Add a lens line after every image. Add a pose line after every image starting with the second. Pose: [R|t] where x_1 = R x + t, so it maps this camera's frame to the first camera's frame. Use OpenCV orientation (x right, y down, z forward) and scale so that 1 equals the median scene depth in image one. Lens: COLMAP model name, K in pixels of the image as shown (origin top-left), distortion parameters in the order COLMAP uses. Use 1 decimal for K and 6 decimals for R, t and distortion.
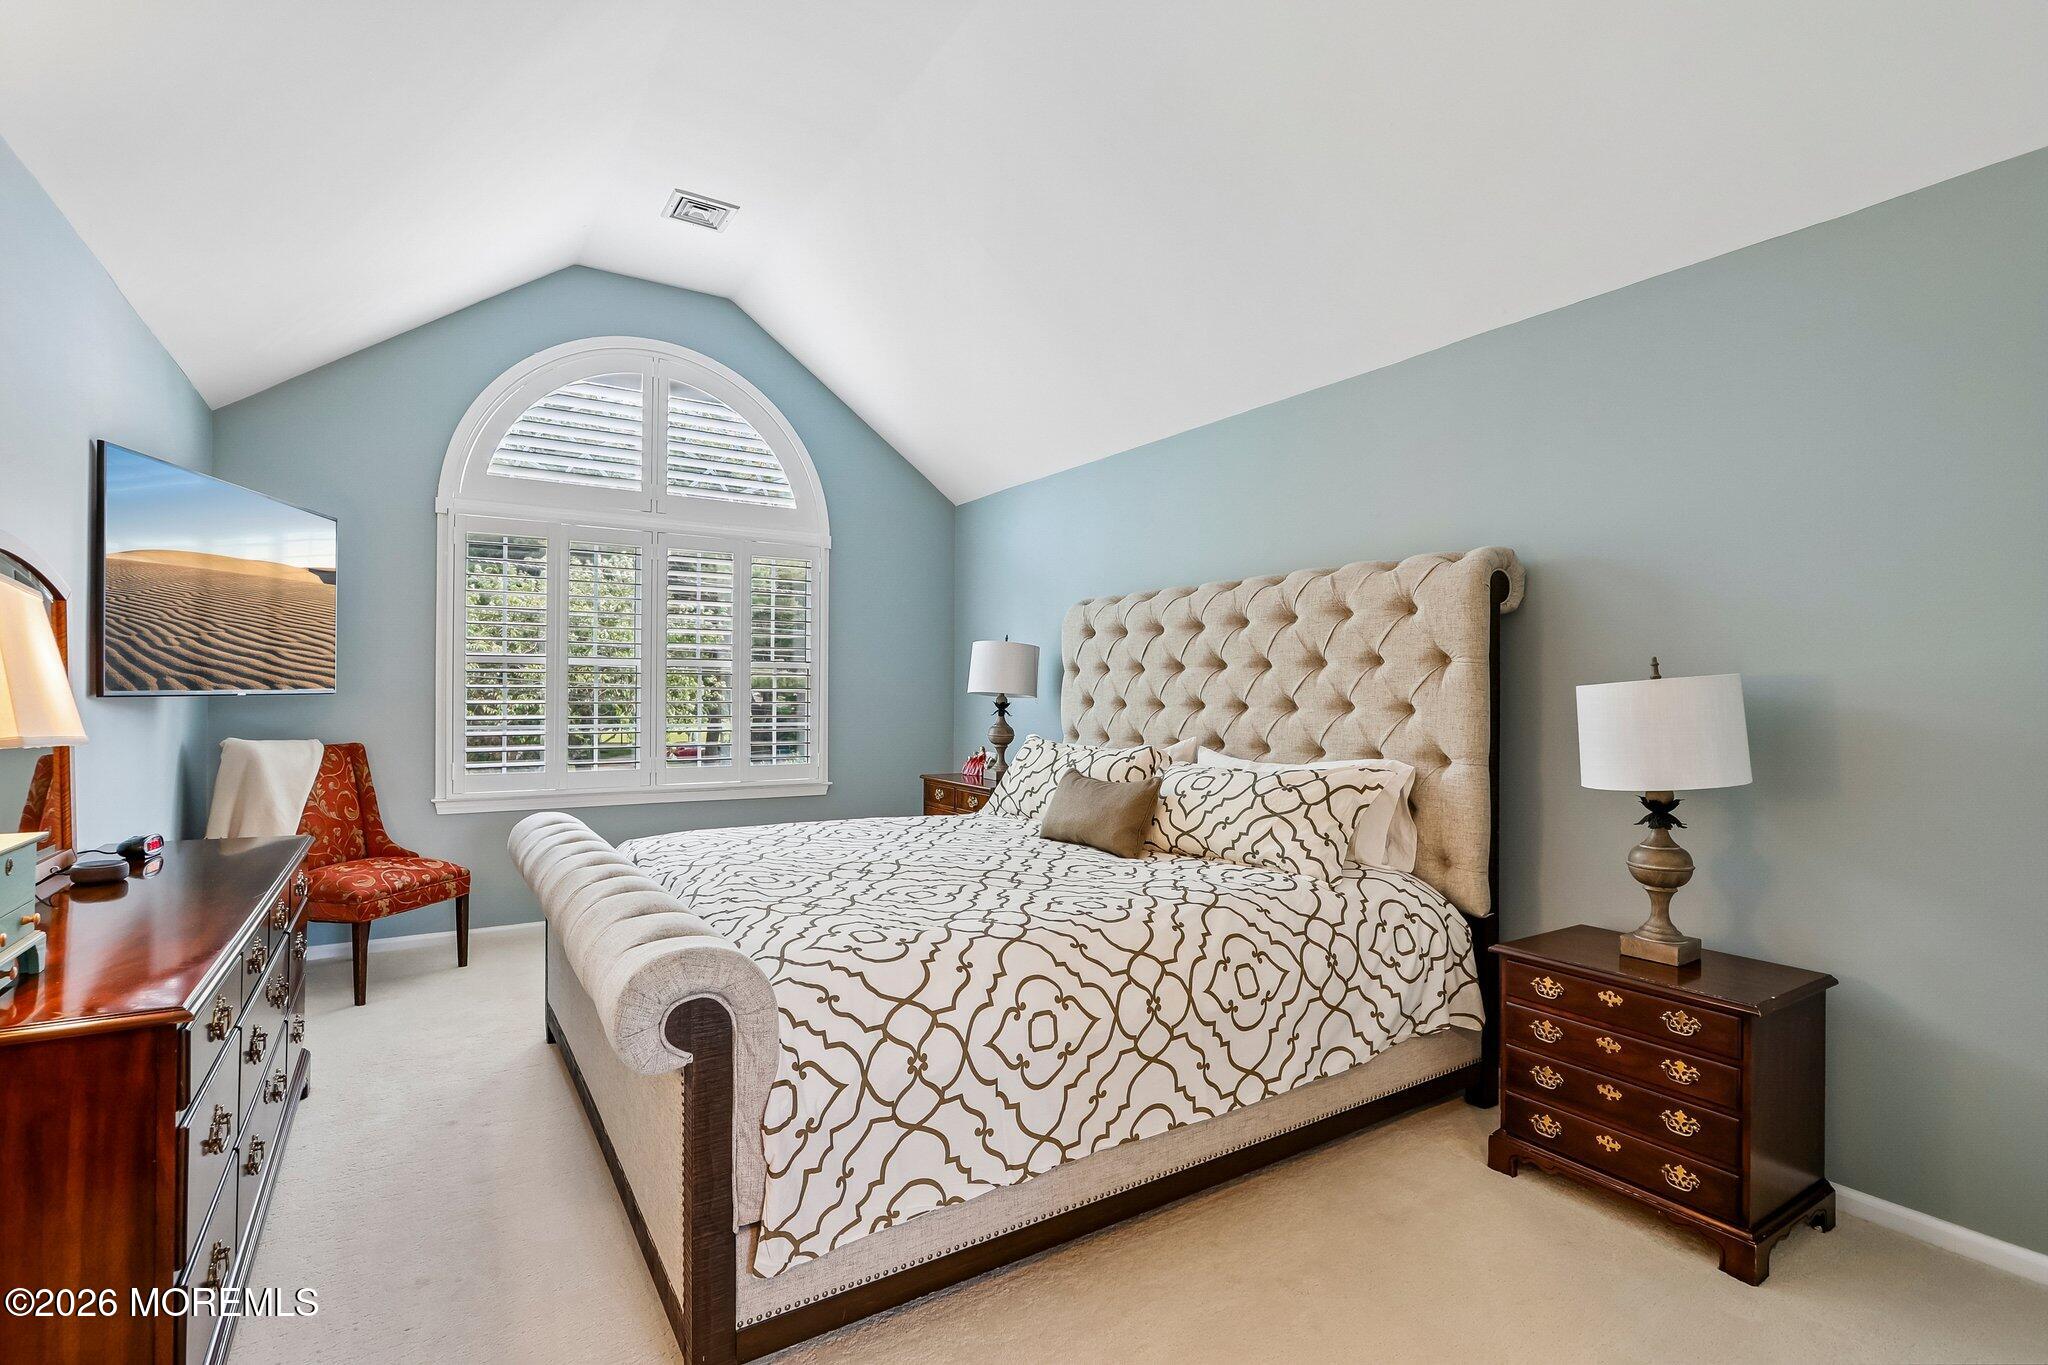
lens RADIAL K [[942.2, 0, 1009.8], [0, 942.2, 686.6], [0, 0, 1]] dist [-0.015362, 0.001650]
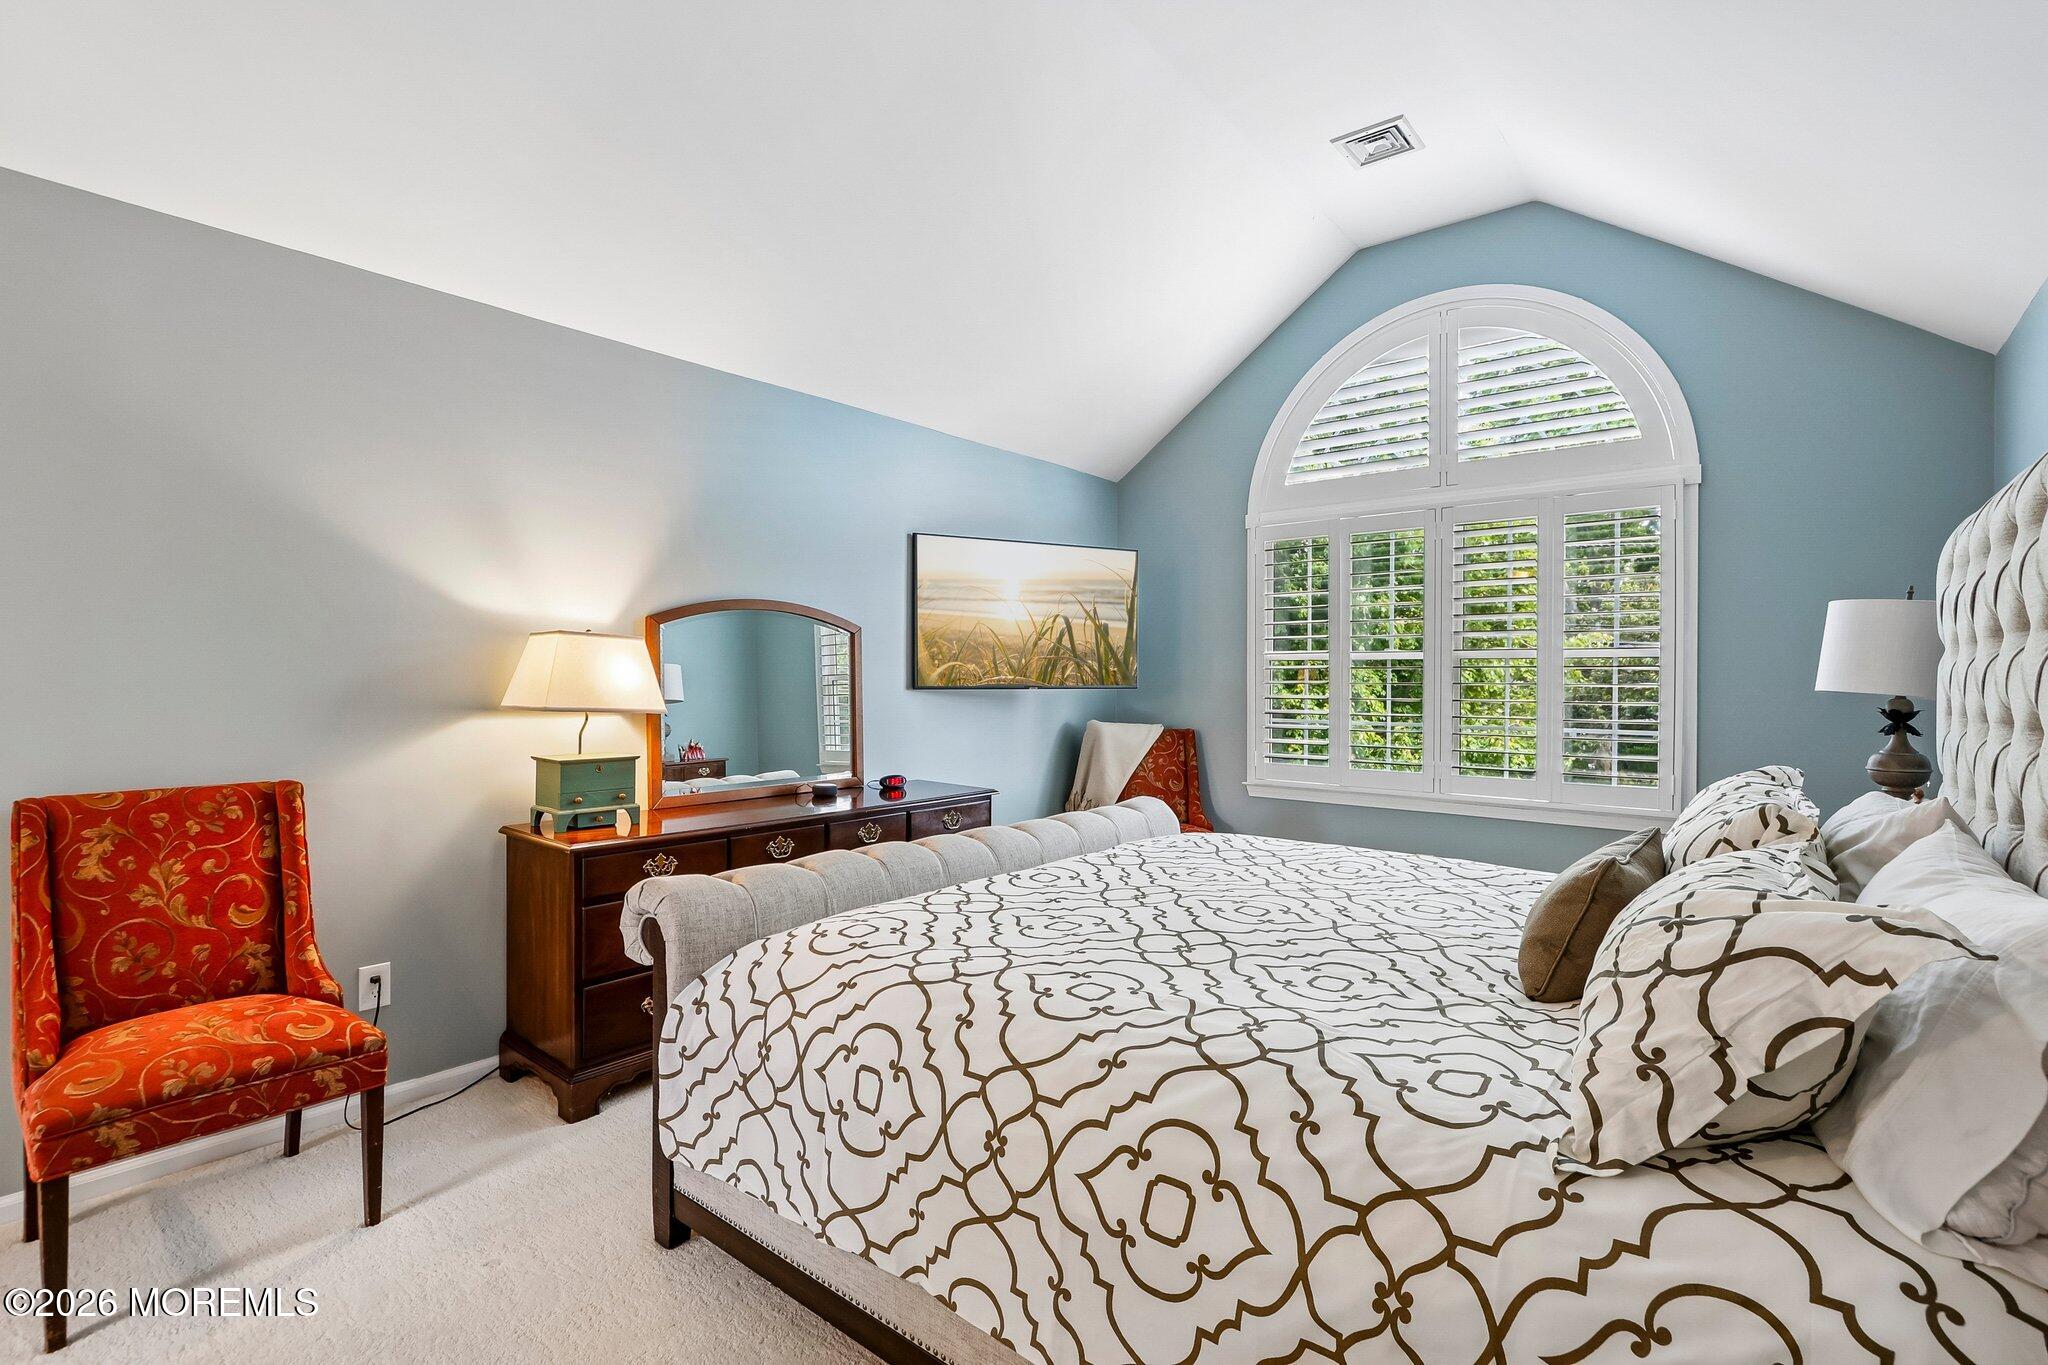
lens RADIAL K [[942.2, 0, 1009.8], [0, 942.2, 686.6], [0, 0, 1]] dist [-0.015362, 0.001650]
pose [[0.302125, 0.001414, -0.953267, 0.448932], [0.003065, 0.999992, 0.002455, 0.001330], [0.953264, -0.003664, 0.302118, 0.445129]]
